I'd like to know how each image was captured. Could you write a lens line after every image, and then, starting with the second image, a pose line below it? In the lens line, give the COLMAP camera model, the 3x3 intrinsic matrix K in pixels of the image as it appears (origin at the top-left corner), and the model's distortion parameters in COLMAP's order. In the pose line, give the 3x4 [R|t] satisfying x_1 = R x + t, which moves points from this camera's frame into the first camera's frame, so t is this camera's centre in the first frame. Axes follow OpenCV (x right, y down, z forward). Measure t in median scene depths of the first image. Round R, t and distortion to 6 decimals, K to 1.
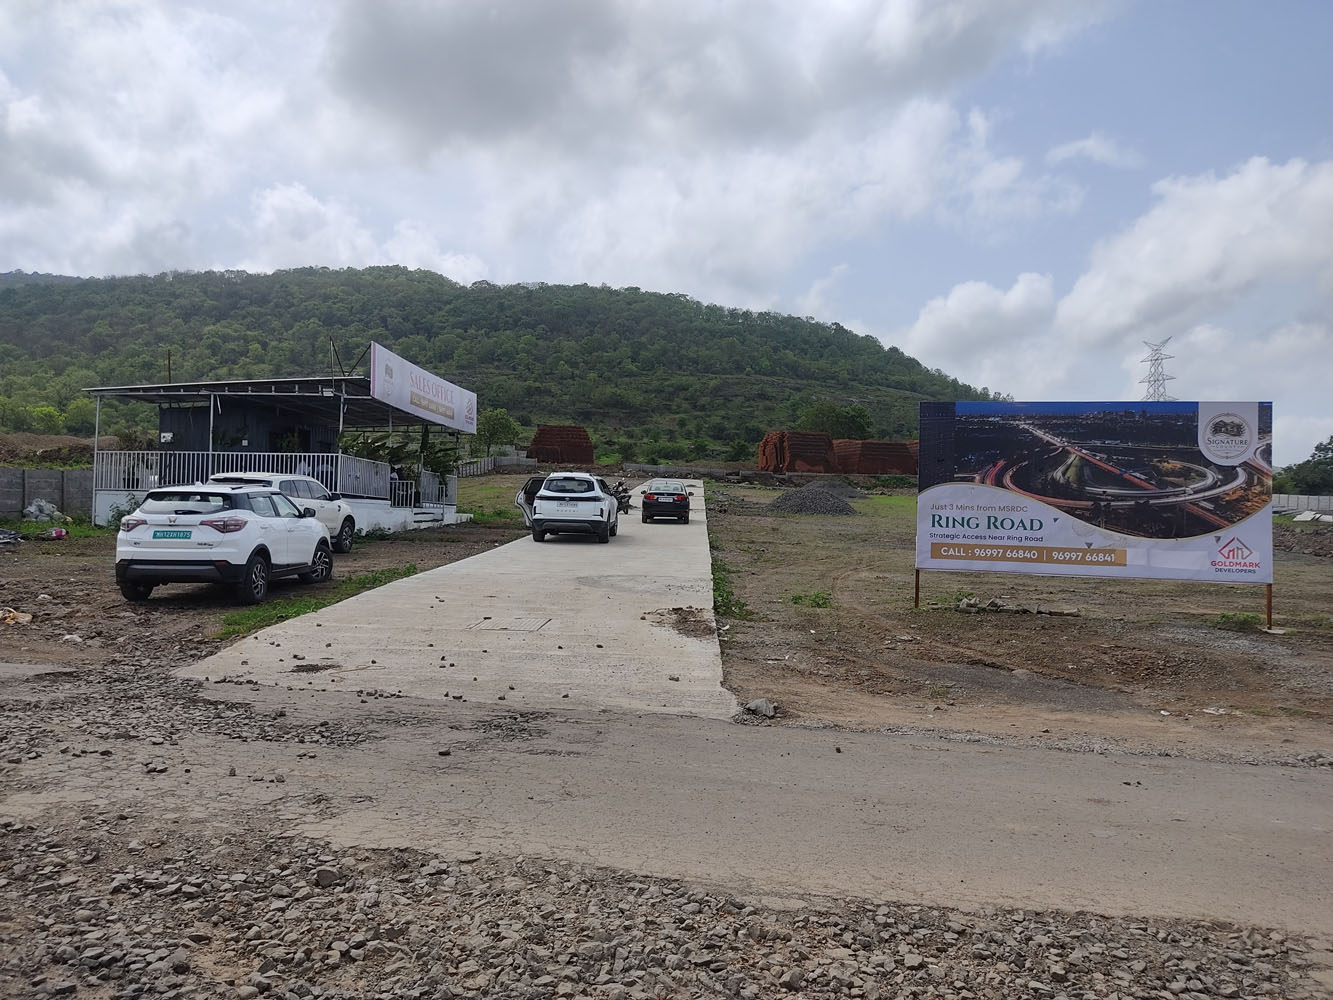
lens RADIAL K [[989.3, 0, 665.4], [0, 989.3, 503.7], [0, 0, 1]] dist [0.112874, -0.200690]
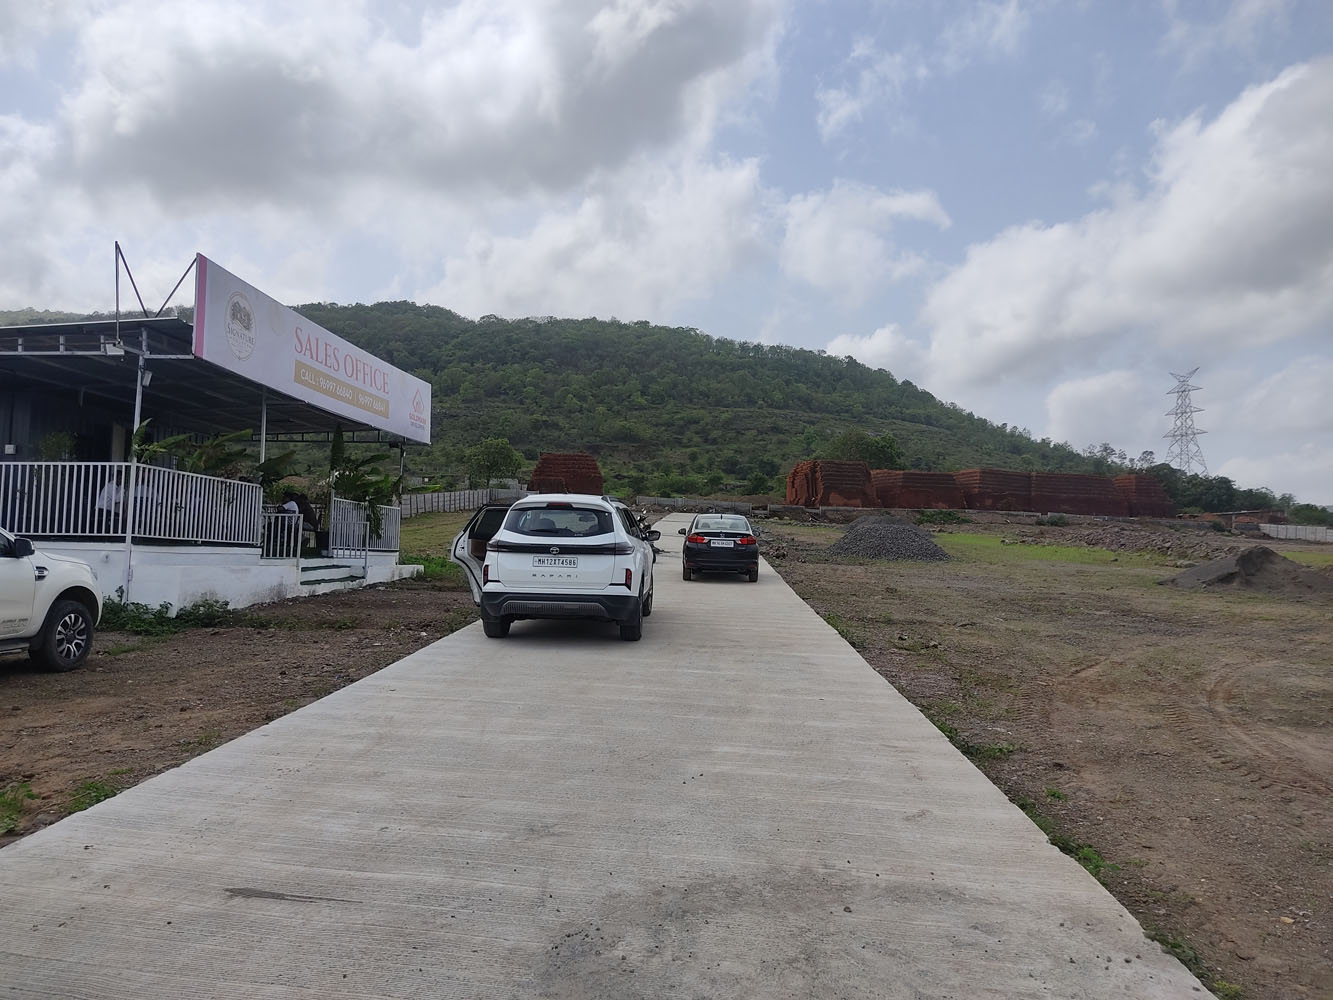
lens RADIAL K [[989.3, 0, 665.4], [0, 989.3, 503.7], [0, 0, 1]] dist [0.112874, -0.200690]
pose [[0.999965, -0.001370, -0.008310, -0.002450], [0.001068, 0.999342, -0.036246, -0.000539], [0.008354, 0.036236, 0.999308, 0.030351]]
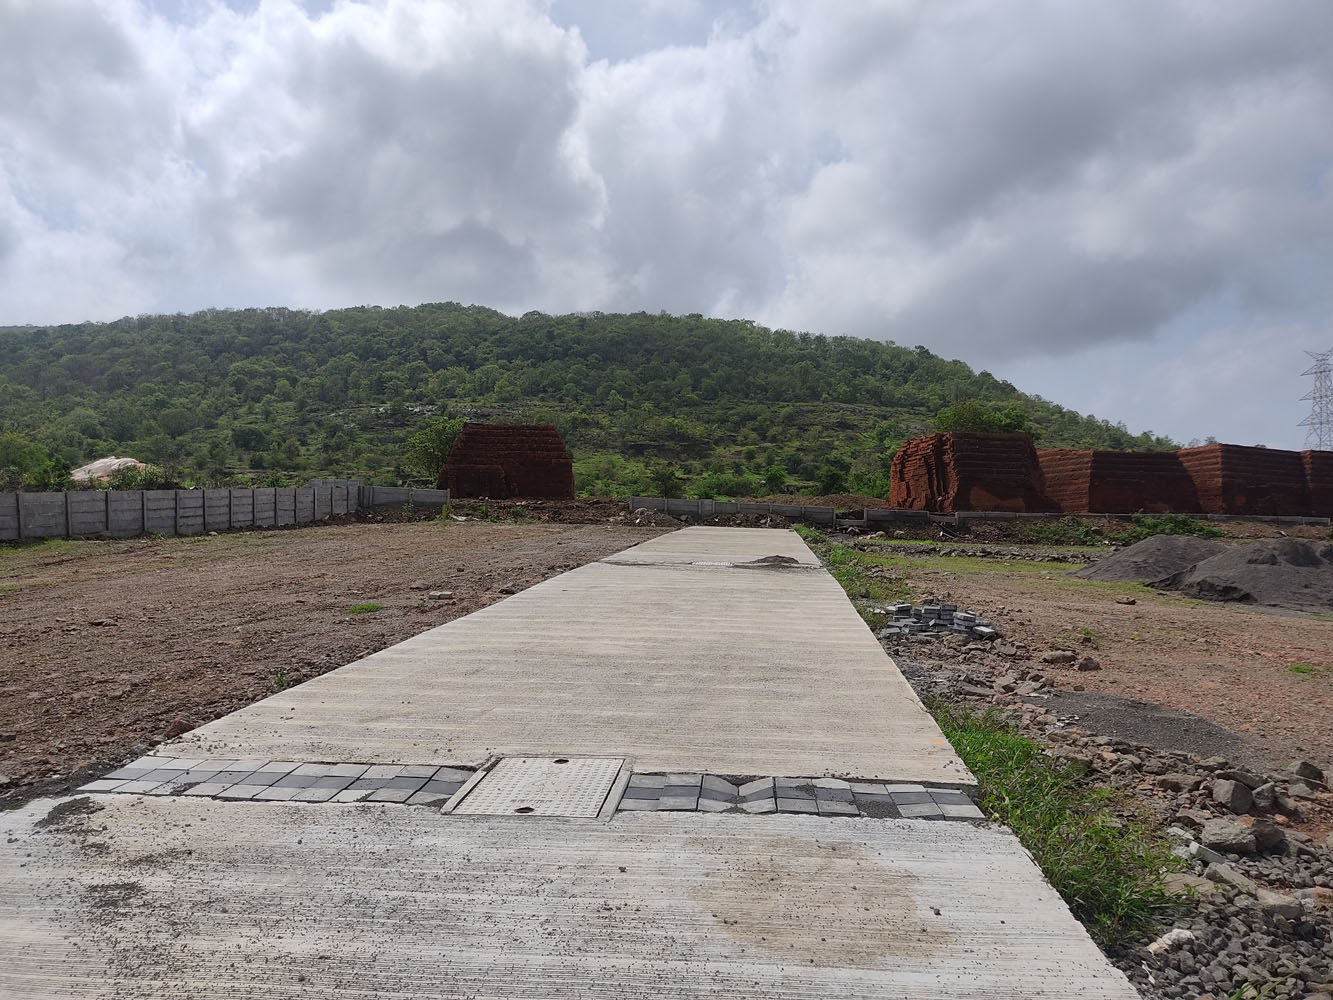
lens RADIAL K [[989.3, 0, 665.4], [0, 989.3, 503.7], [0, 0, 1]] dist [0.112874, -0.200690]
pose [[0.997529, -0.012845, -0.069072, 0.002377], [0.009911, 0.999041, -0.042652, -0.004131], [0.069553, 0.041862, 0.996700, 0.131226]]
